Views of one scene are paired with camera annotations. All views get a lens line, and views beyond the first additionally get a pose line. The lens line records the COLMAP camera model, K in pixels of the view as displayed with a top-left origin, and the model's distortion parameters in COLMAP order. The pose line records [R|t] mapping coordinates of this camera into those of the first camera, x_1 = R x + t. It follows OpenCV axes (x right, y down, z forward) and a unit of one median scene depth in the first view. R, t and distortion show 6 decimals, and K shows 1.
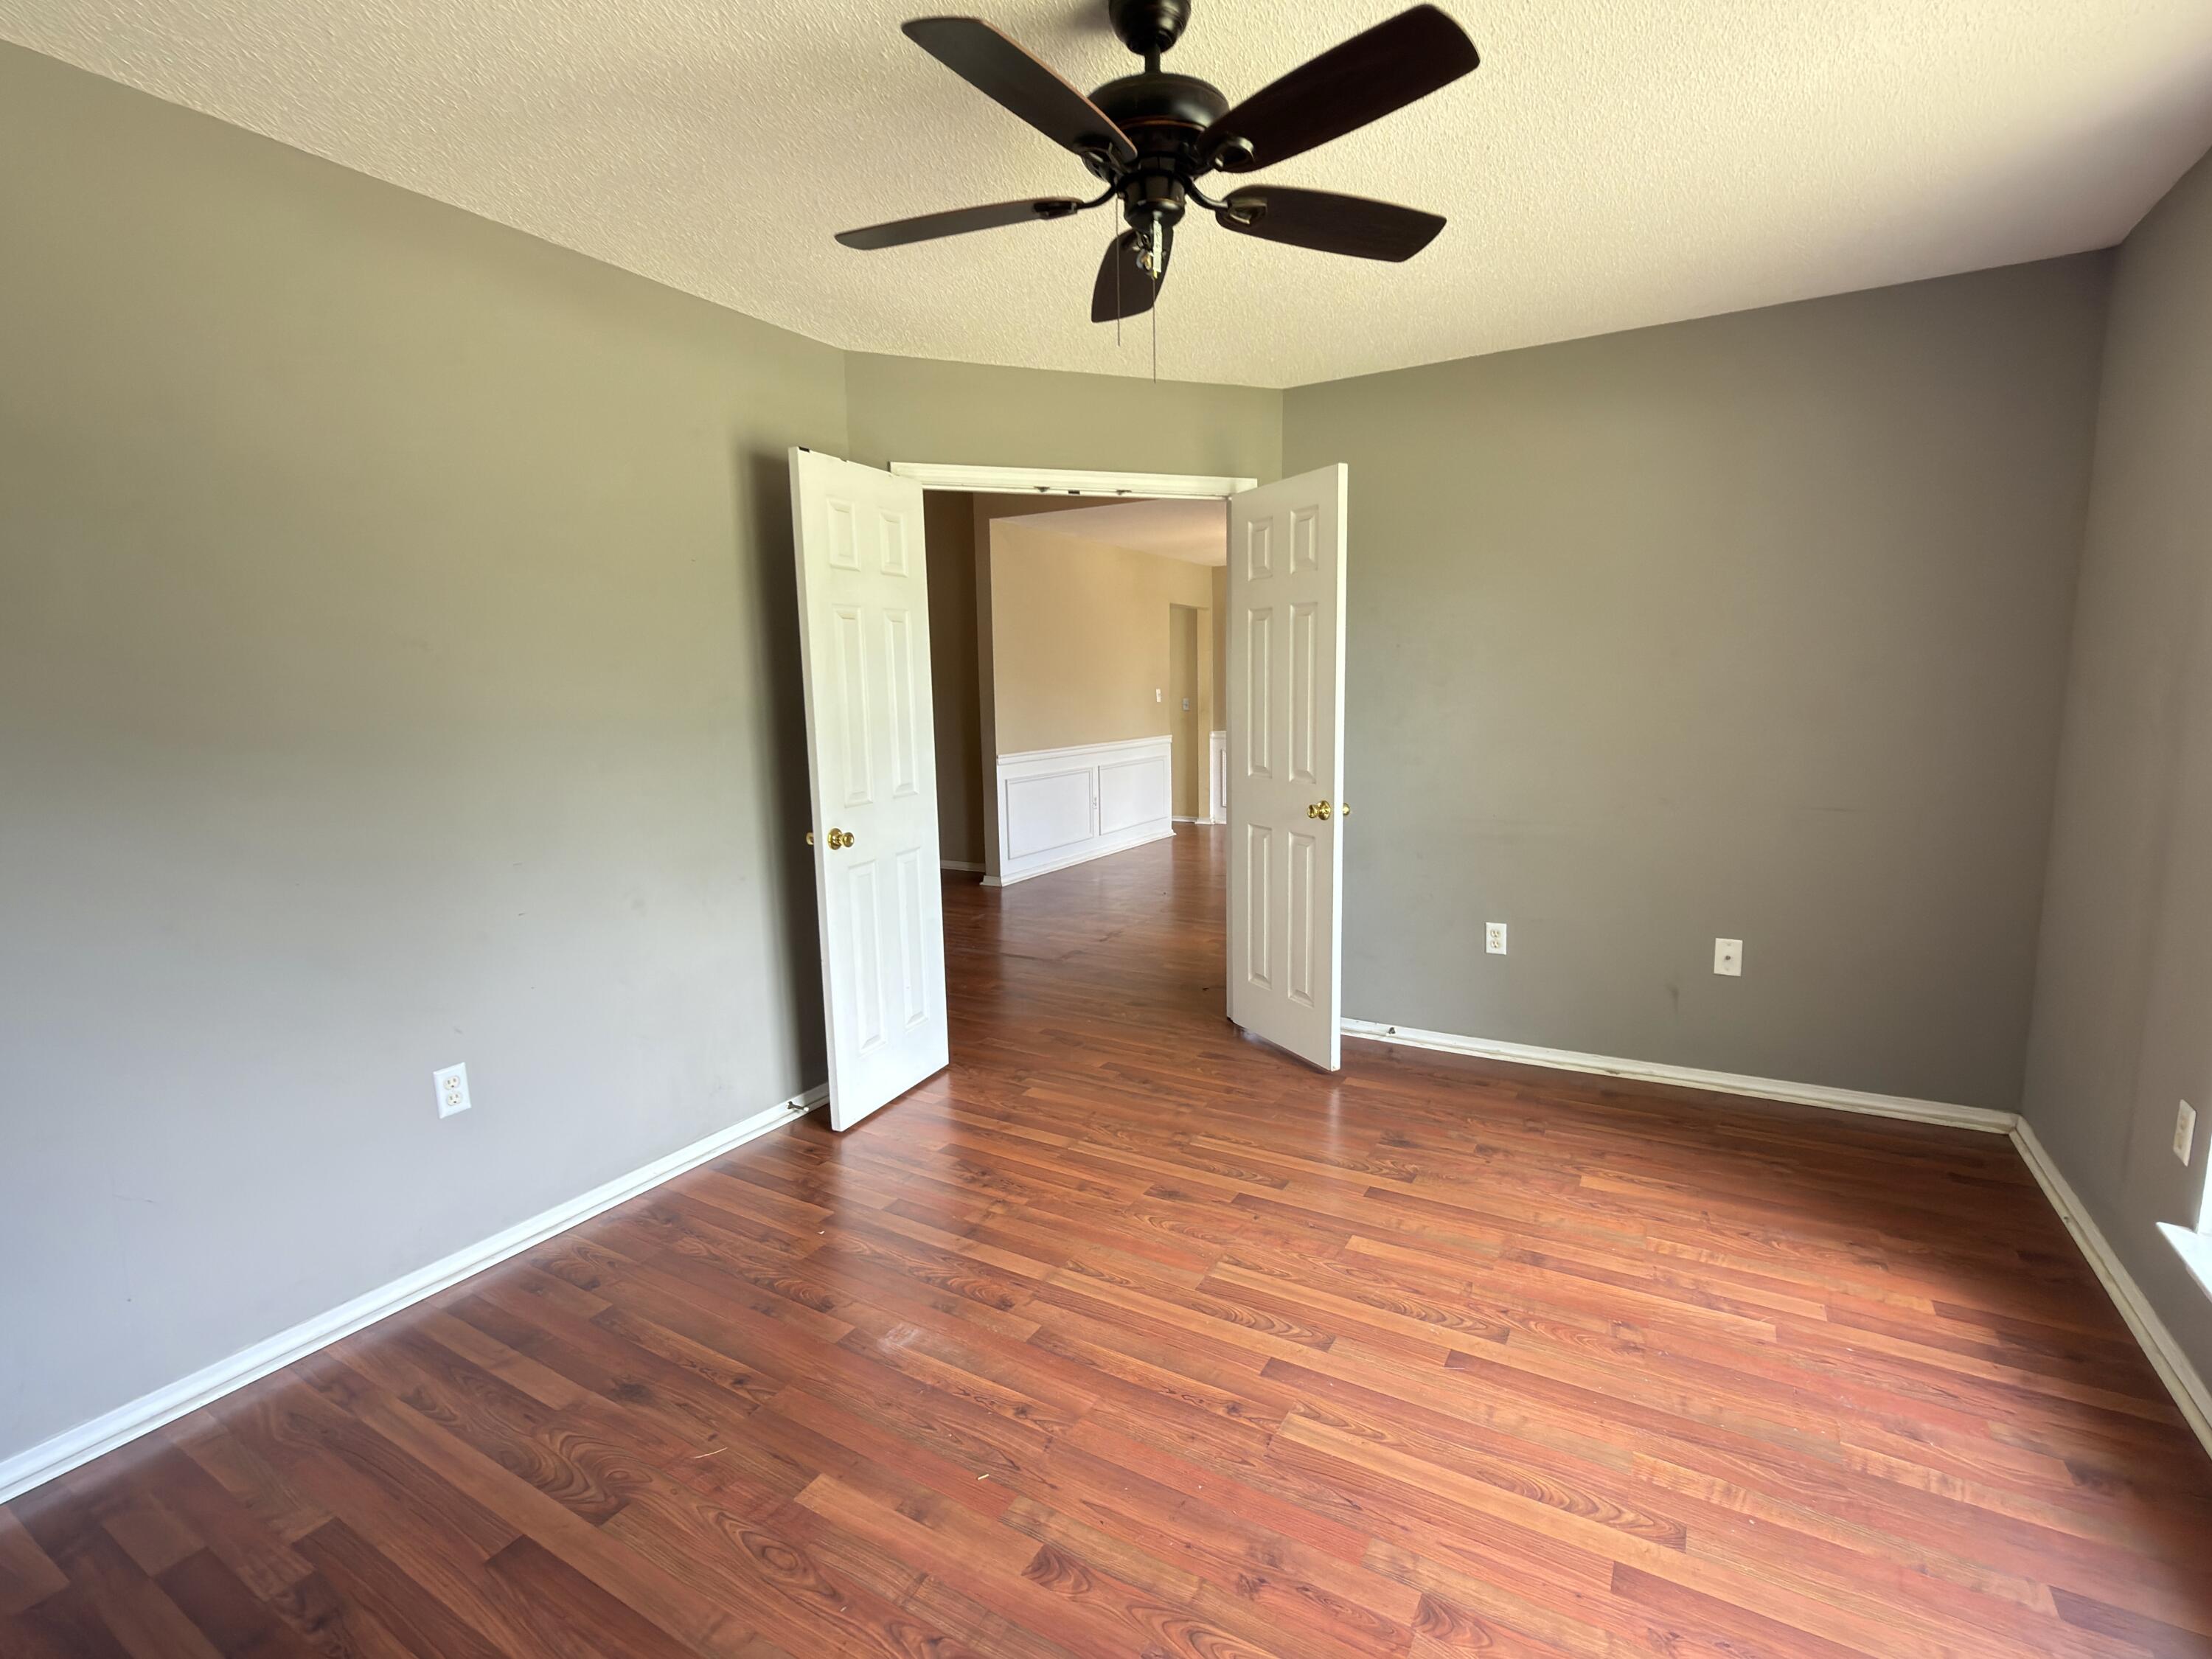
lens RADIAL K [[1032.9, 0, 1105.9], [0, 1032.9, 832.6], [0, 0, 1]] dist [-0.001849, -0.001600]
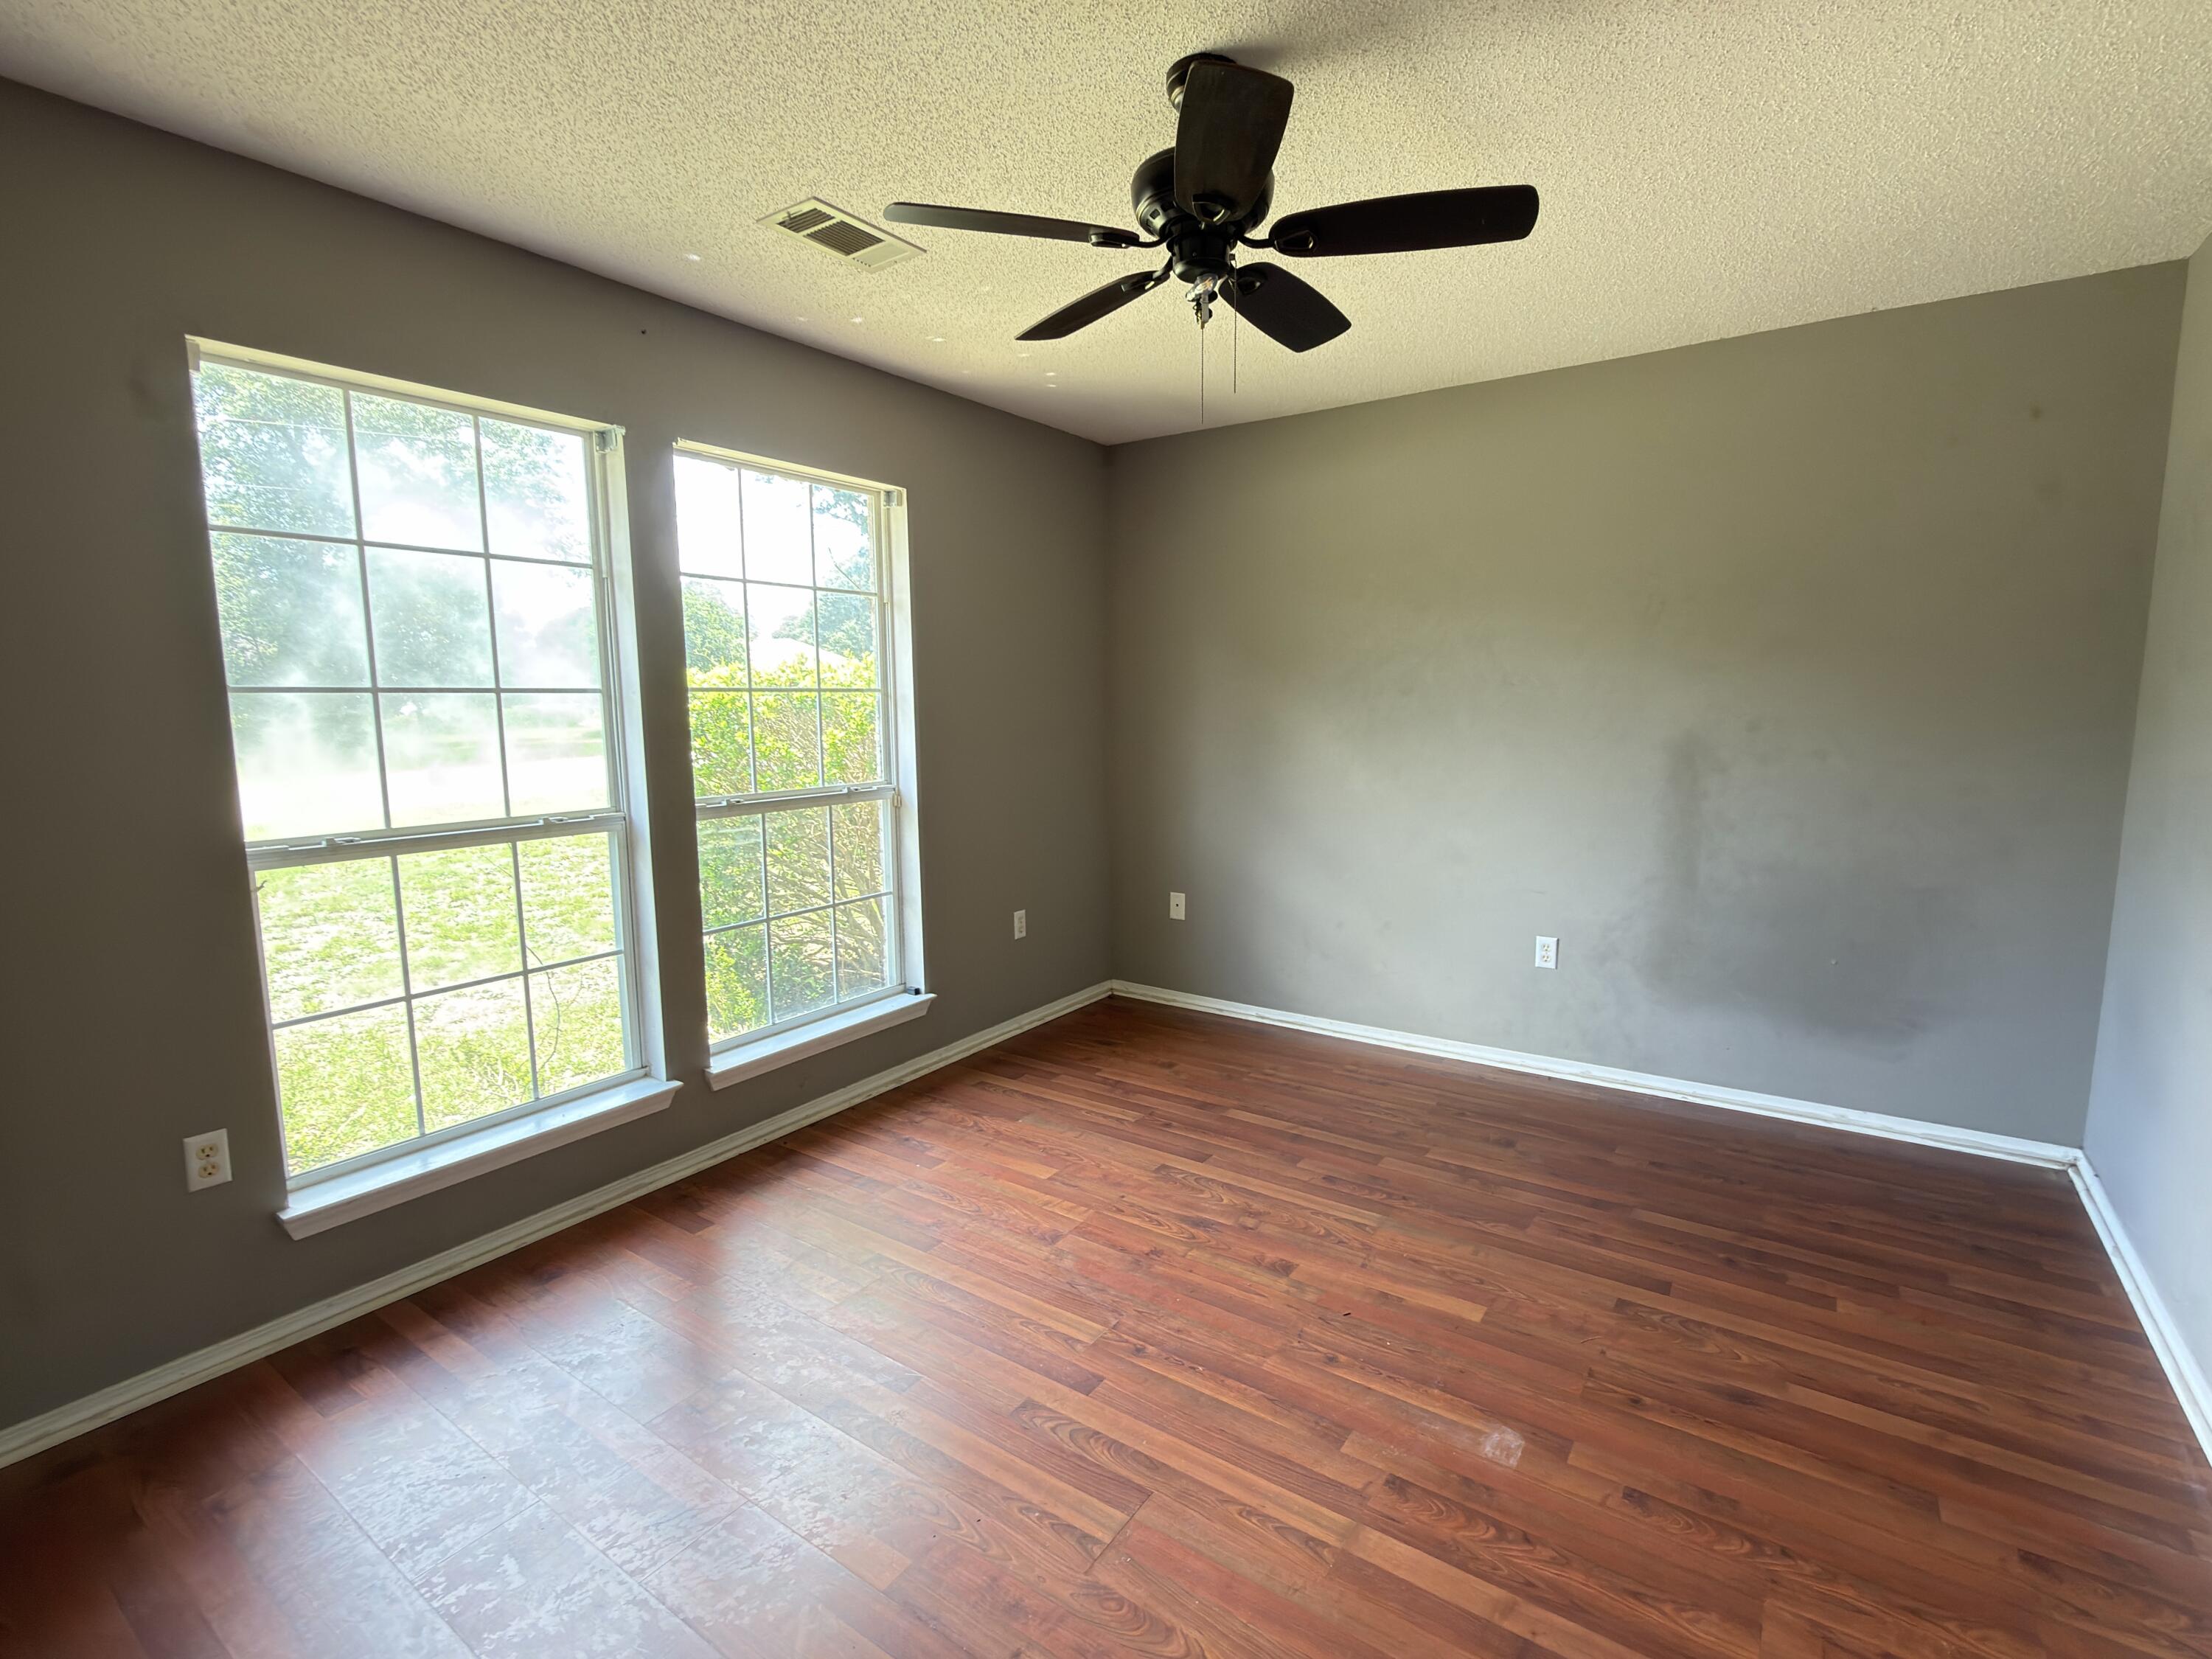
lens RADIAL K [[1032.9, 0, 1105.9], [0, 1032.9, 832.6], [0, 0, 1]] dist [-0.001849, -0.001600]
pose [[-0.996537, 0.020539, 0.080570, 0.055131], [0.041392, 0.962948, 0.266492, -0.266985], [-0.072111, 0.268904, -0.960464, 1.834387]]
